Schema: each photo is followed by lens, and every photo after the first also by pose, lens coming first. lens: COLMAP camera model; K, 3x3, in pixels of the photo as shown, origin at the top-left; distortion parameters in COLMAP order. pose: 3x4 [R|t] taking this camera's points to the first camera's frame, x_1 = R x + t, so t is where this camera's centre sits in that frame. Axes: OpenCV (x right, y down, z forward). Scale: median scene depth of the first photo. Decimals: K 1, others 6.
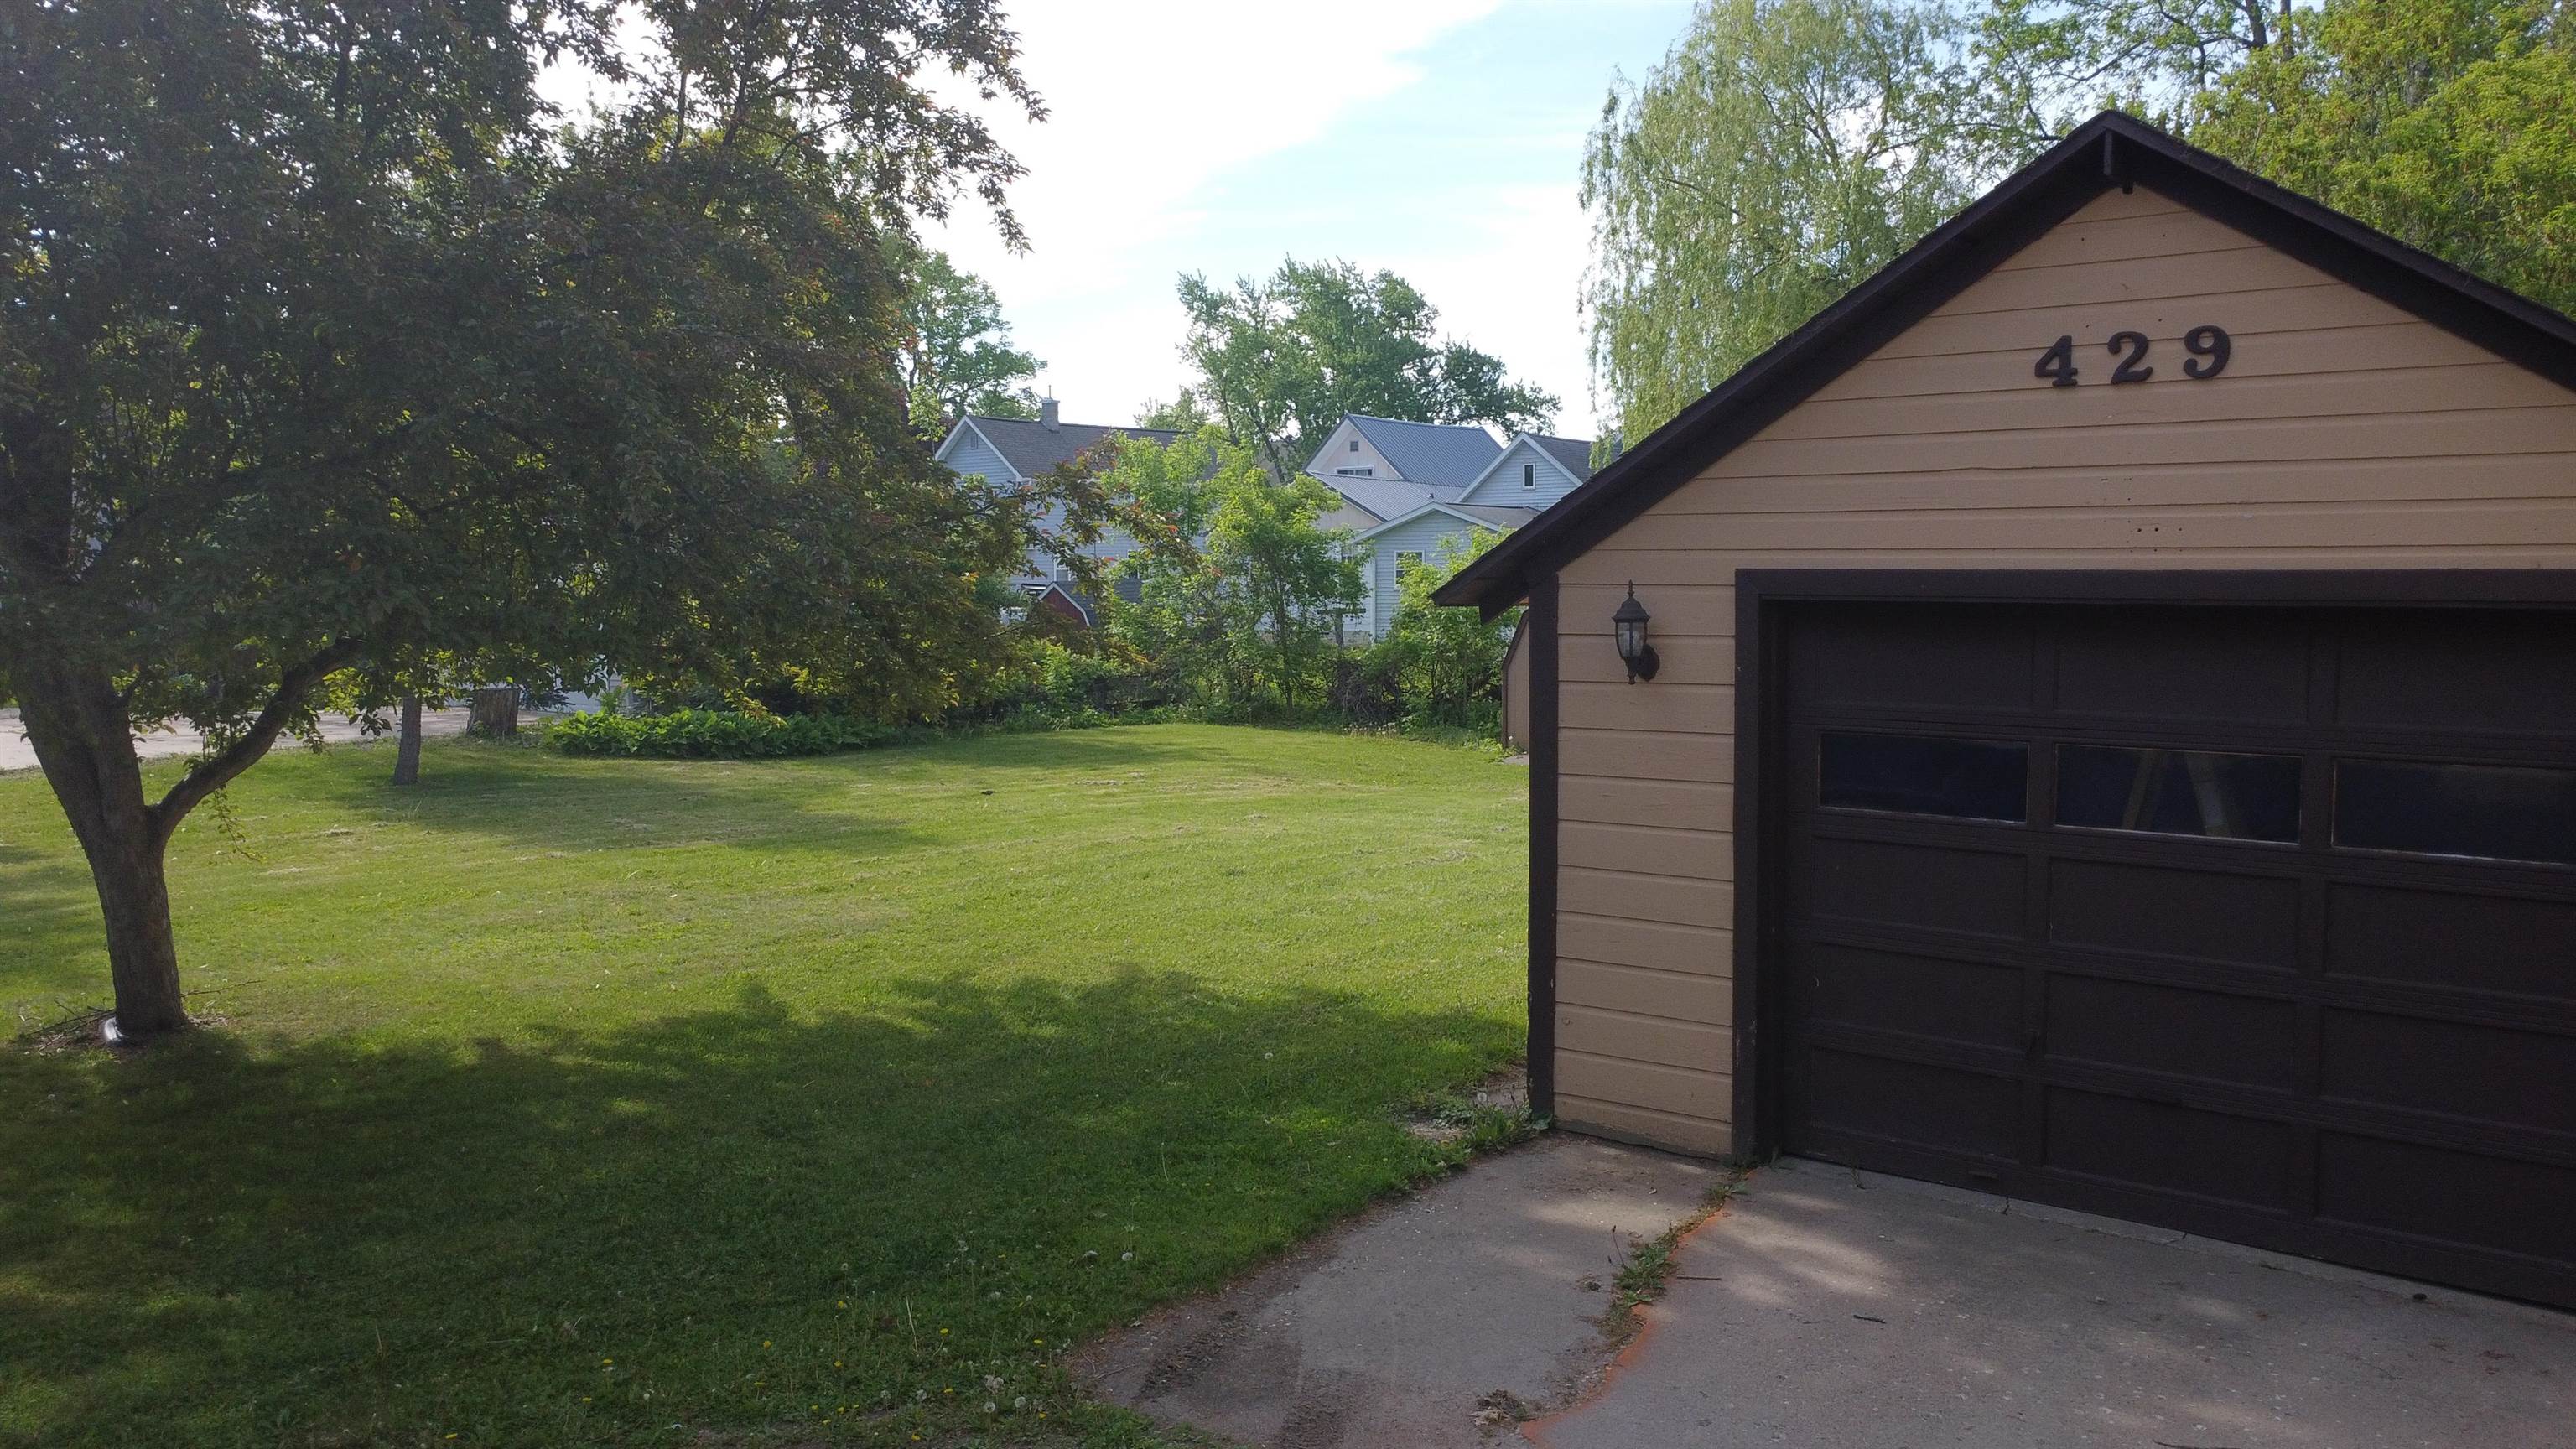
lens RADIAL K [[1920.1, 0, 1290.4], [0, 1920.1, 720.8], [0, 0, 1]] dist [0.004616, 0.002950]
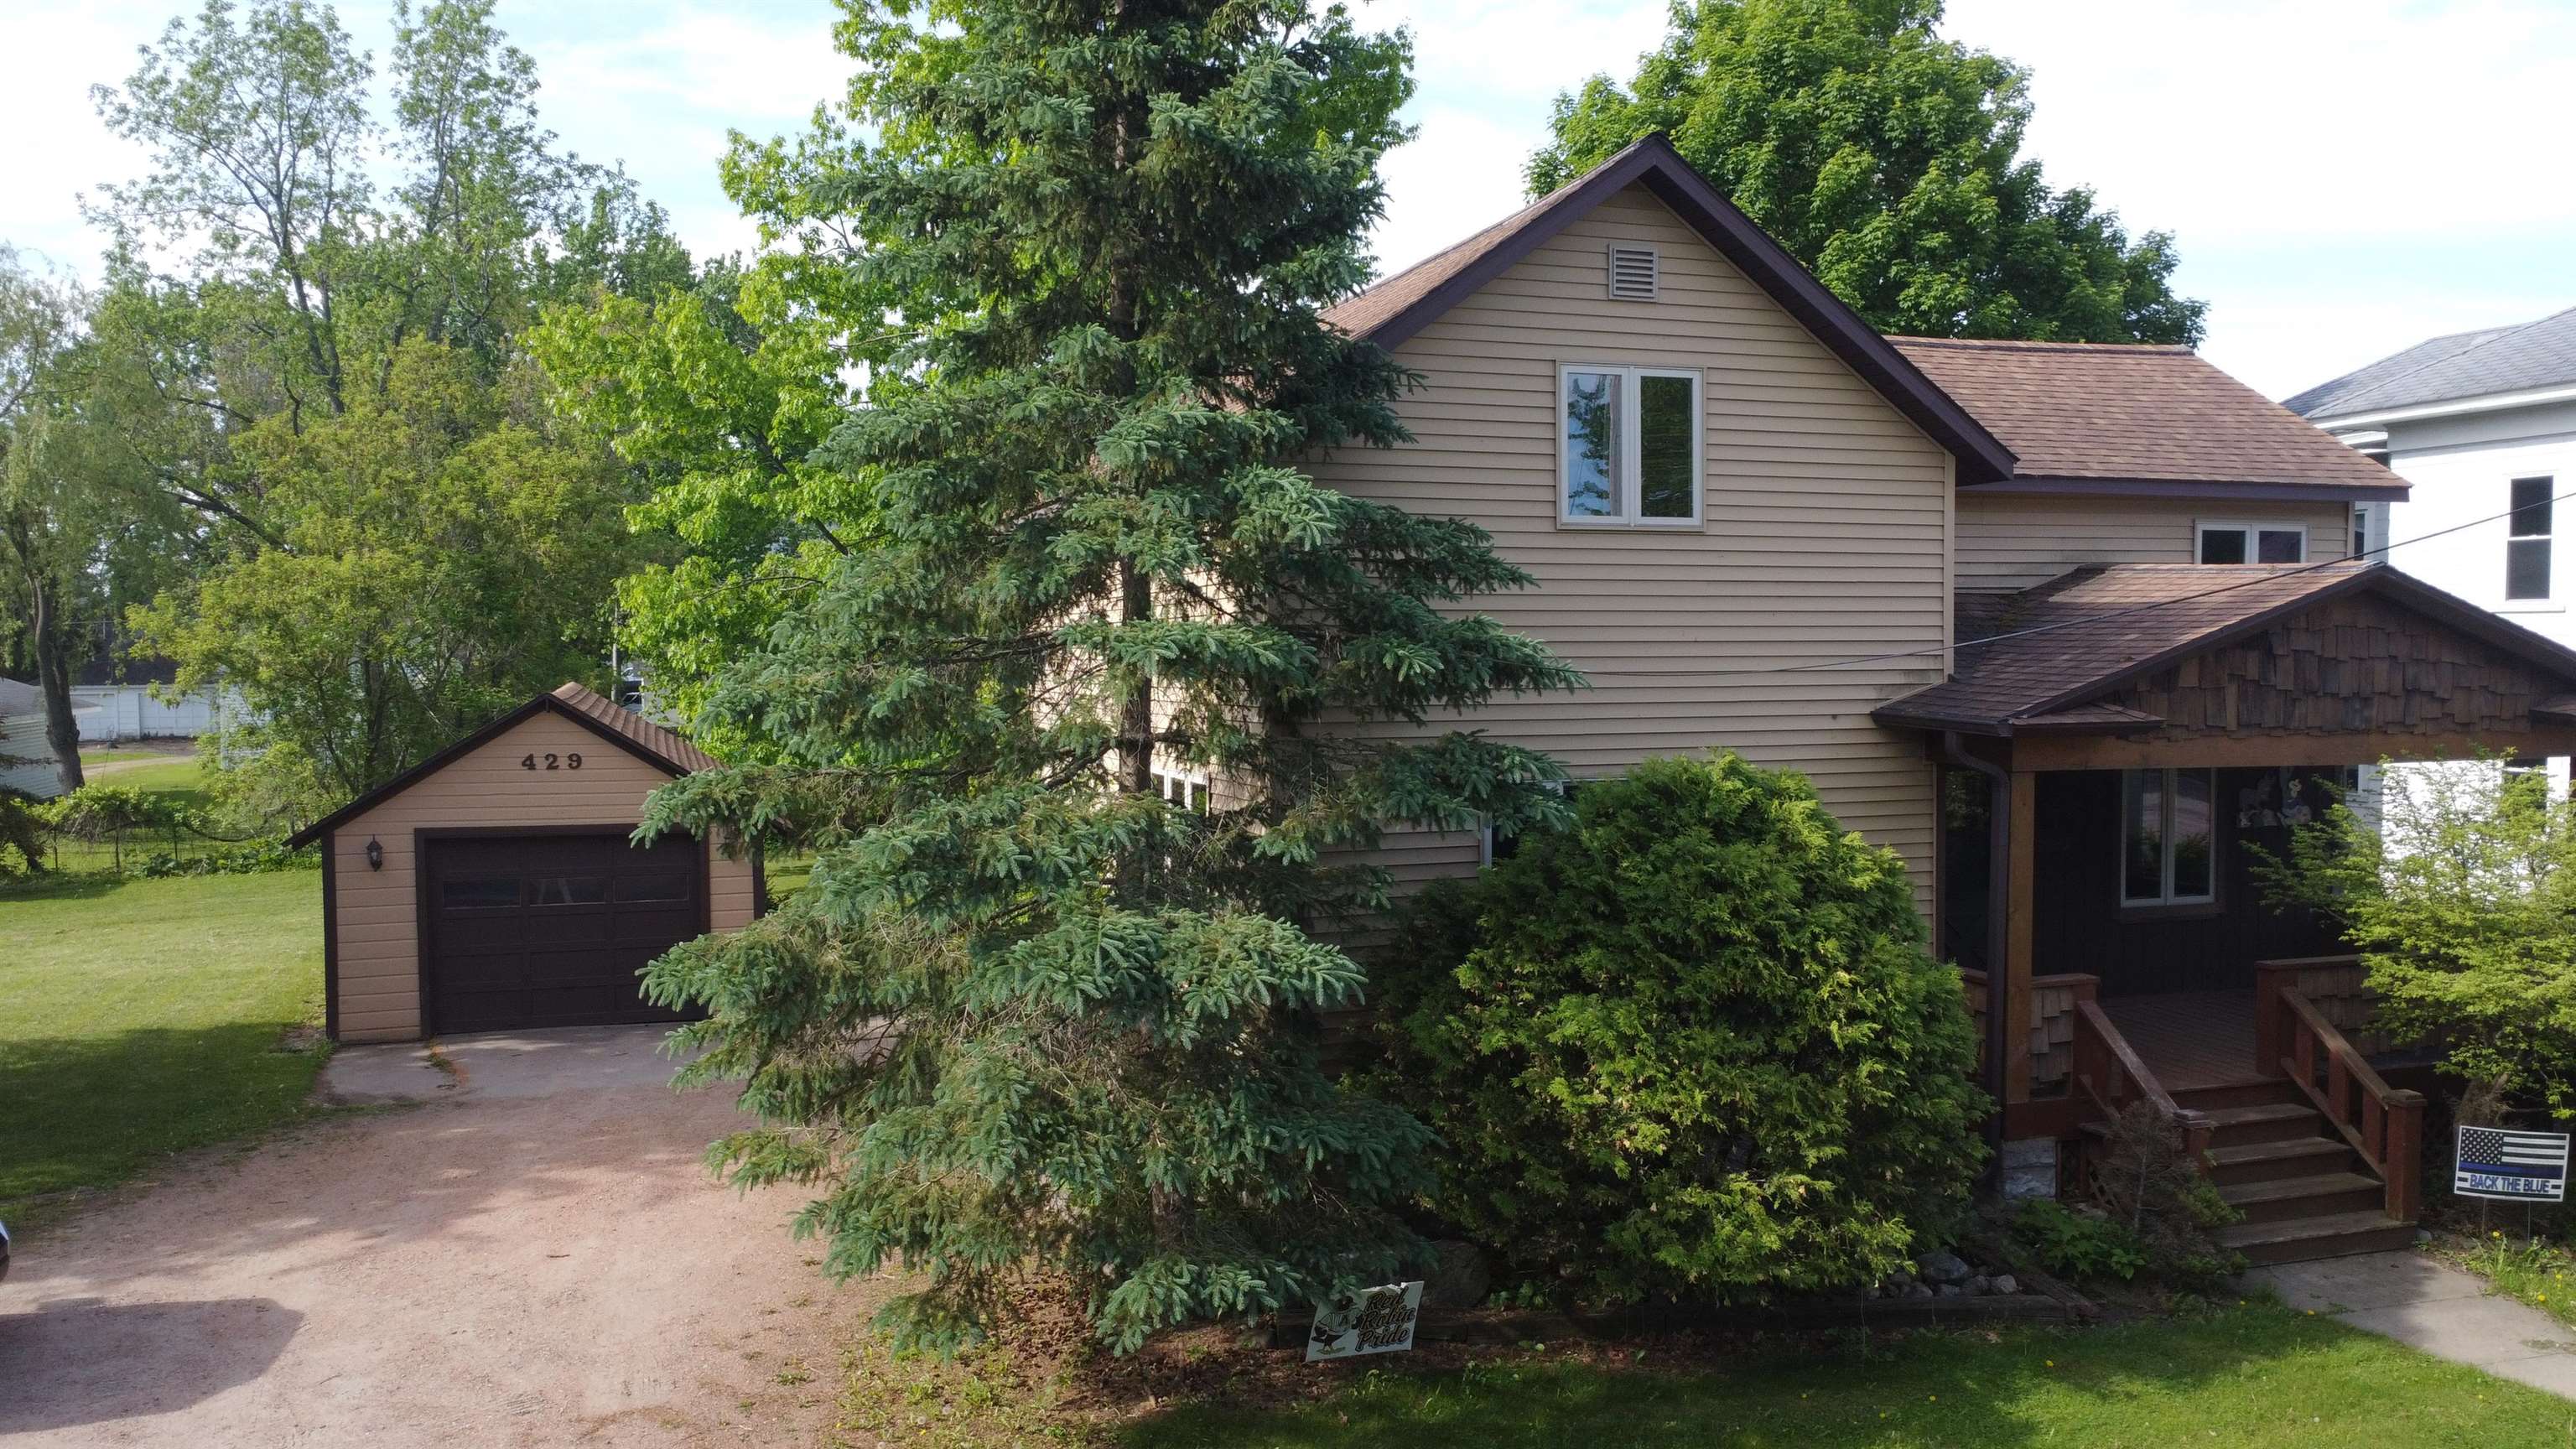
lens RADIAL K [[1920.1, 0, 1288.9], [0, 1920.1, 725.2], [0, 0, 1]] dist [0.004616, 0.002950]
pose [[0.543279, -0.028168, 0.839080, -1.424552], [0.063216, 0.997972, -0.007429, -0.126395], [-0.837169, 0.057079, 0.543958, -1.613531]]
